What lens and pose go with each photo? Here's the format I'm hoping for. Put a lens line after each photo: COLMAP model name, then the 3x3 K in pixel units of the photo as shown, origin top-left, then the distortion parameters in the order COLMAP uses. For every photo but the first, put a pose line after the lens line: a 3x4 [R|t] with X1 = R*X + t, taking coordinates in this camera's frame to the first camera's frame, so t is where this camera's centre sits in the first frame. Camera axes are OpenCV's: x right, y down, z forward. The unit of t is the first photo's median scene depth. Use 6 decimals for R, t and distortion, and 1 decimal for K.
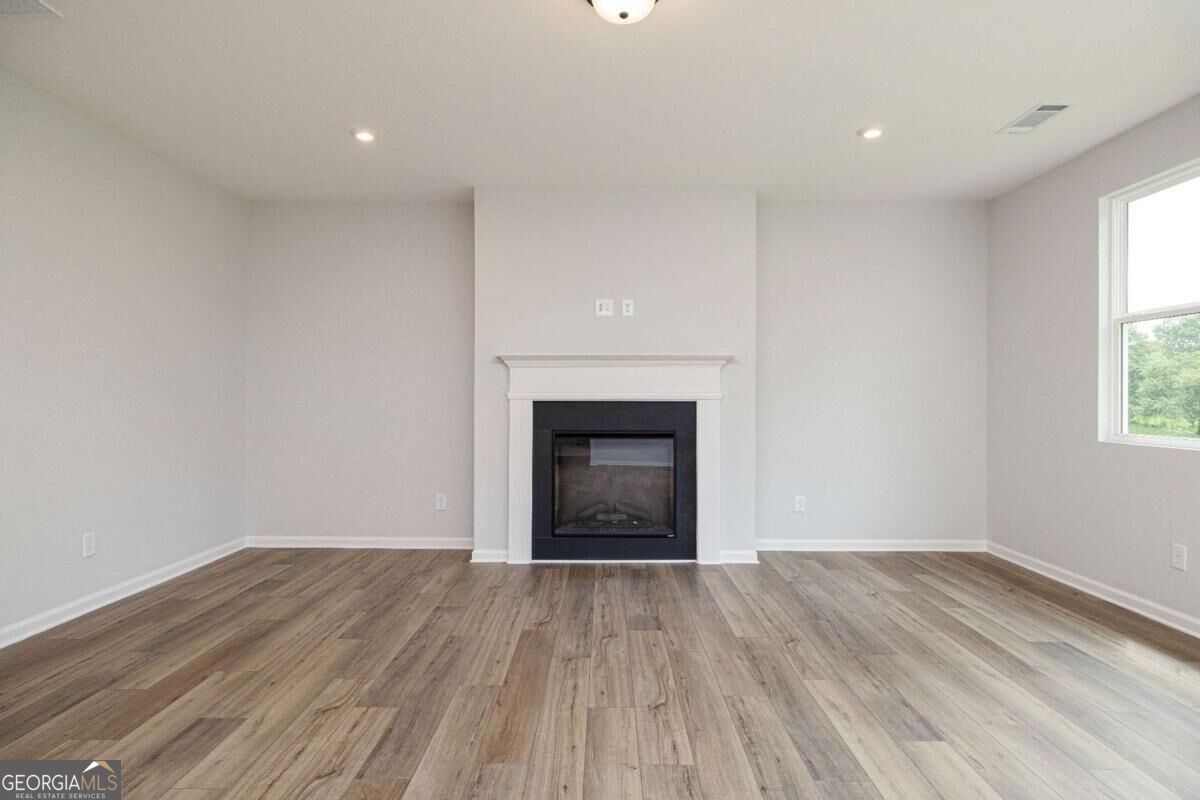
lens RADIAL K [[643.7, 0, 595.6], [0, 643.7, 398.9], [0, 0, 1]] dist [0.001219, 0.002413]
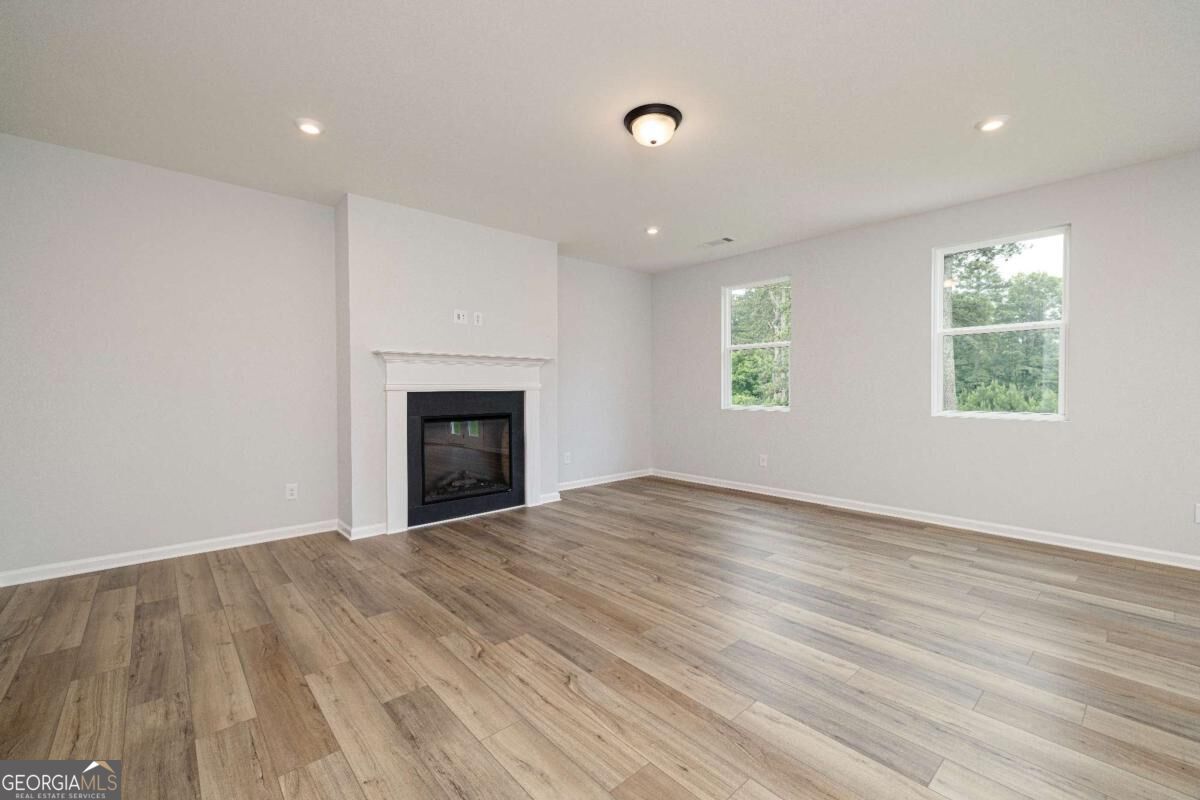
lens RADIAL K [[500.4, 0, 595.0], [0, 500.4, 397.4], [0, 0, 1]] dist [0.004650, -0.001437]
pose [[0.739780, -0.016454, 0.672648, -0.614105], [0.006000, 0.999823, 0.017859, -0.000393], [-0.672823, -0.009176, 0.739747, 0.133831]]
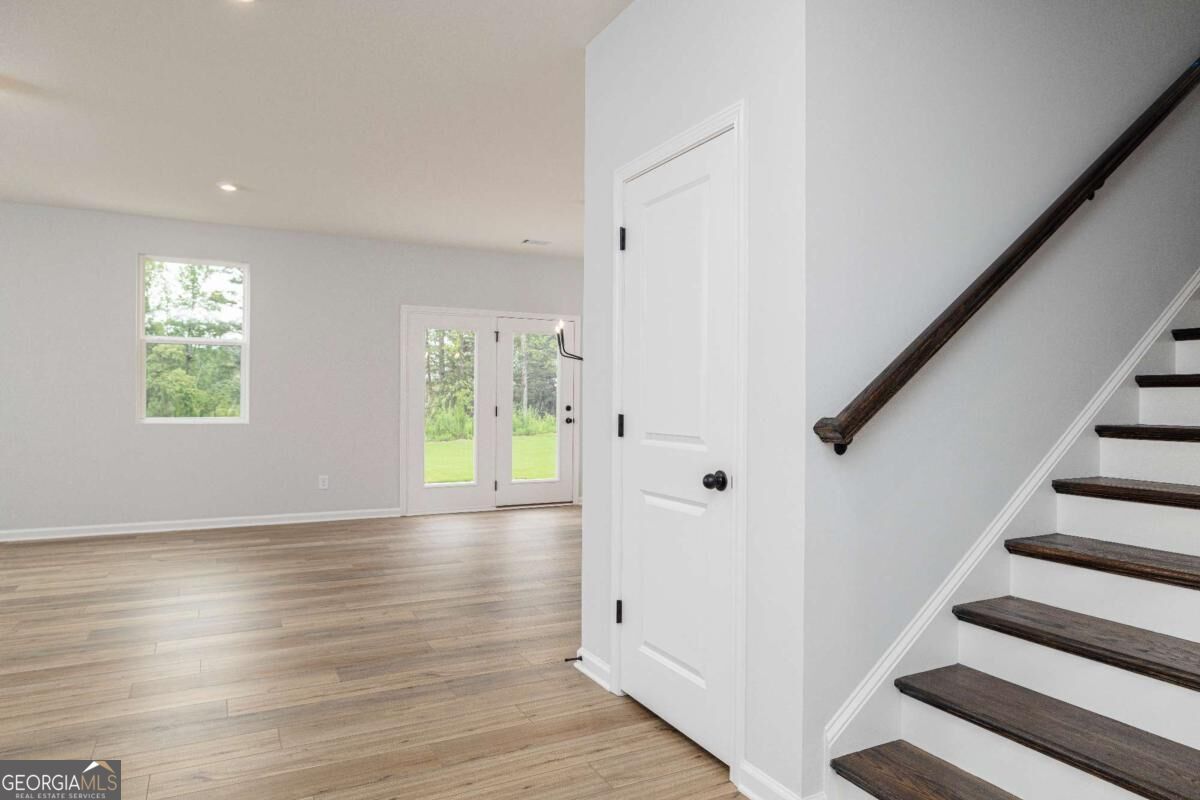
lens RADIAL K [[748.0, 0, 607.1], [0, 748.0, 395.5], [0, 0, 1]] dist [-0.010146, -0.001117]
pose [[-0.482552, -0.003255, 0.875861, -1.322840], [-0.006236, 0.999981, 0.000280, -0.004306], [-0.875845, -0.005326, -0.482563, 0.371414]]
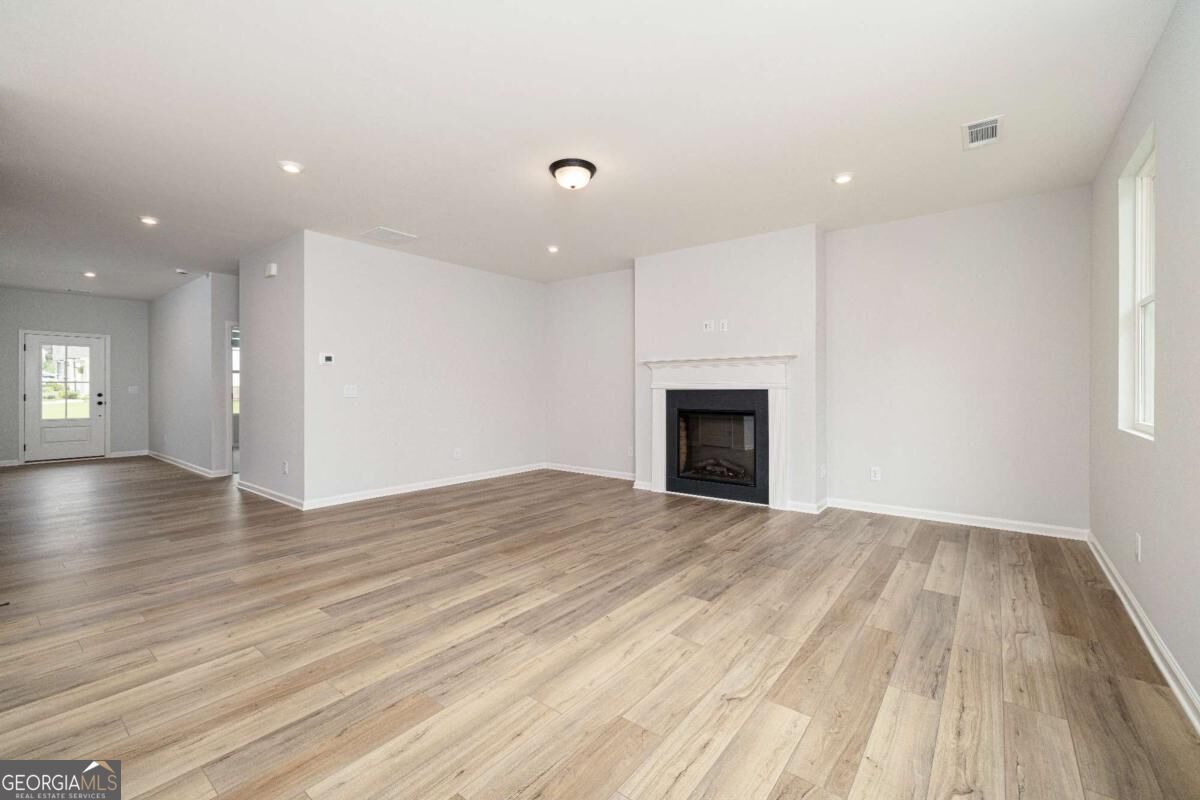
lens RADIAL K [[500.4, 0, 596.7], [0, 500.4, 393.7], [0, 0, 1]] dist [0.004650, -0.001437]
pose [[0.793044, 0.001530, -0.609163, 0.693873], [0.002985, 0.999975, 0.006398, 0.006046], [0.609158, -0.006892, 0.793019, -0.093850]]
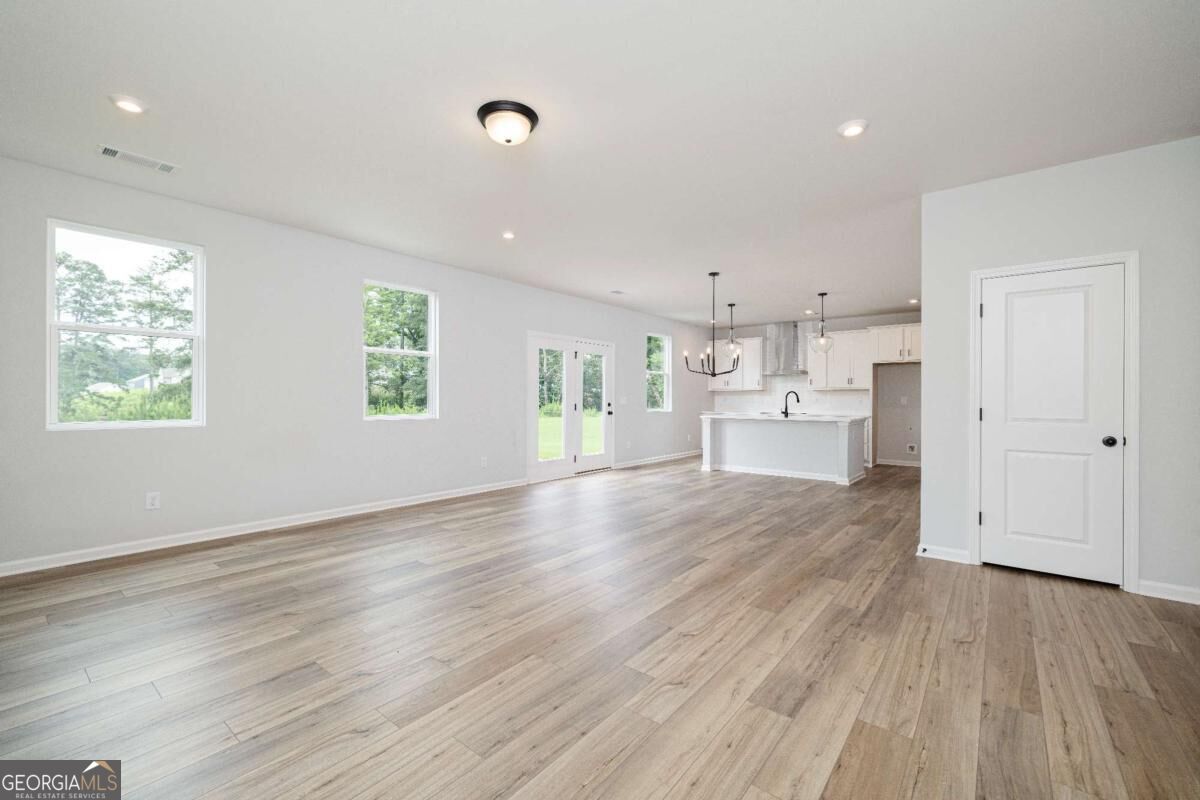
lens RADIAL K [[500.4, 0, 602.6], [0, 500.4, 392.6], [0, 0, 1]] dist [0.004650, -0.001437]
pose [[-0.792724, -0.001161, 0.609579, -0.588796], [-0.007625, 0.999939, -0.008011, -0.000940], [-0.609533, -0.010998, -0.792685, 1.243064]]
